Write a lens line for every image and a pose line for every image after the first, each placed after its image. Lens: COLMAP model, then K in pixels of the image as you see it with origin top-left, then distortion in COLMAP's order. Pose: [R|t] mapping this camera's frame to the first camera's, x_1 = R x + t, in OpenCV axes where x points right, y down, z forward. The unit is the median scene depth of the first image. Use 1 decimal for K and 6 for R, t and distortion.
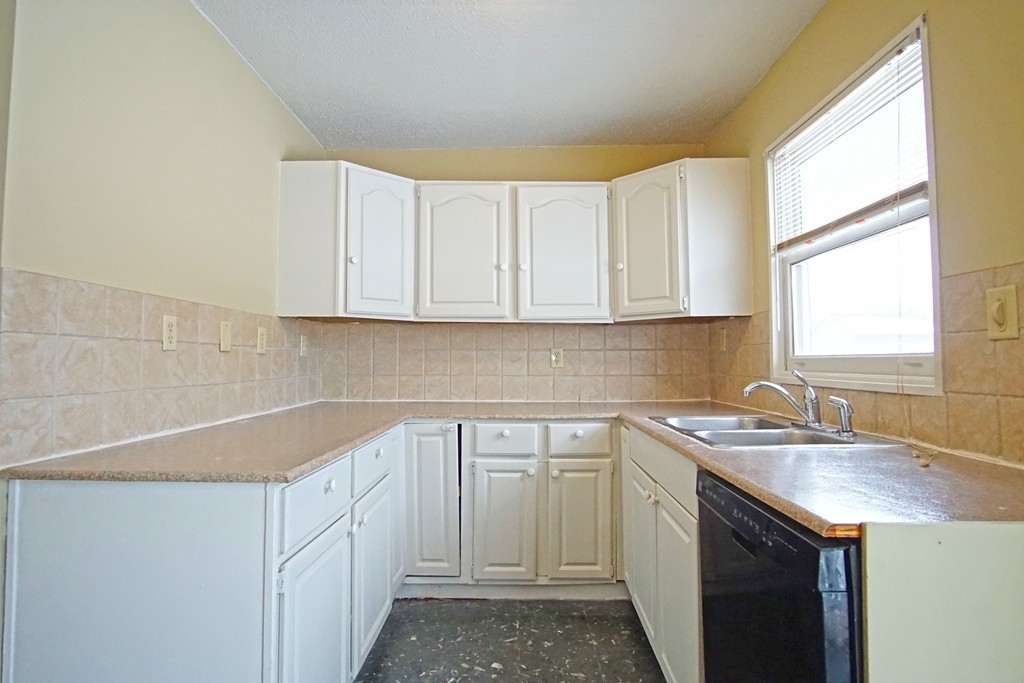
lens RADIAL K [[547.0, 0, 510.9], [0, 547.0, 335.1], [0, 0, 1]] dist [-0.032067, 0.006315]
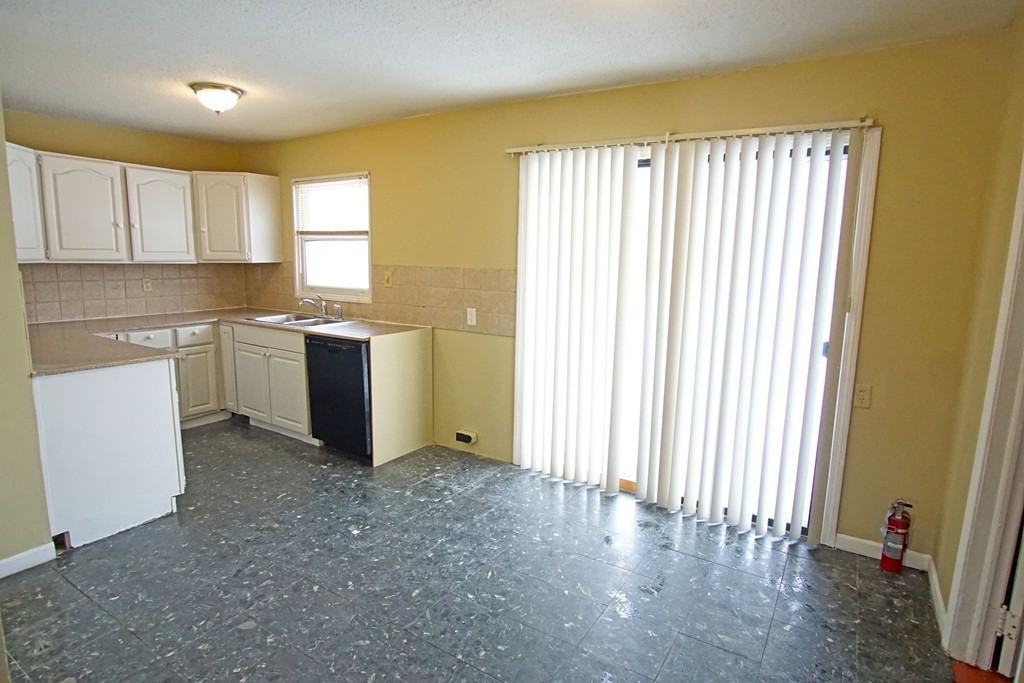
lens RADIAL K [[547.0, 0, 511.7], [0, 547.0, 338.1], [0, 0, 1]] dist [-0.032067, 0.006315]
pose [[0.524450, -0.117897, 0.843239, -0.796444], [-0.057565, 0.983191, 0.173267, -0.155209], [-0.849493, -0.139411, 0.508848, -0.720909]]
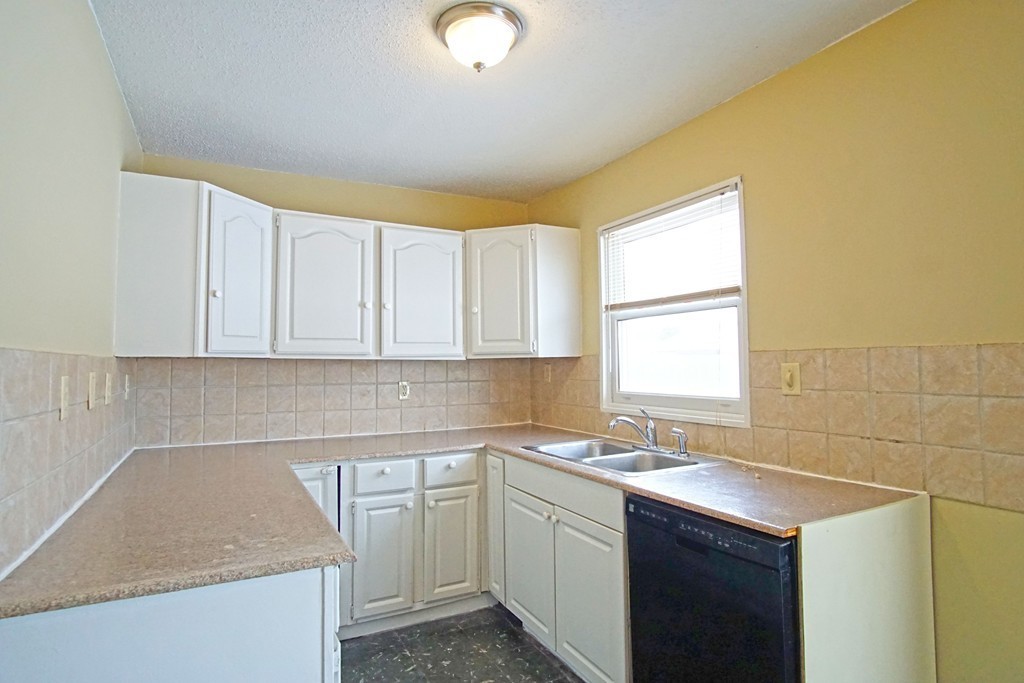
lens RADIAL K [[547.0, 0, 511.0], [0, 547.0, 334.5], [0, 0, 1]] dist [-0.032067, 0.006315]
pose [[0.877164, 0.019722, 0.479785, -0.302606], [-0.015025, 0.999794, -0.013627, -0.068291], [-0.479955, 0.004745, 0.877280, -0.020720]]
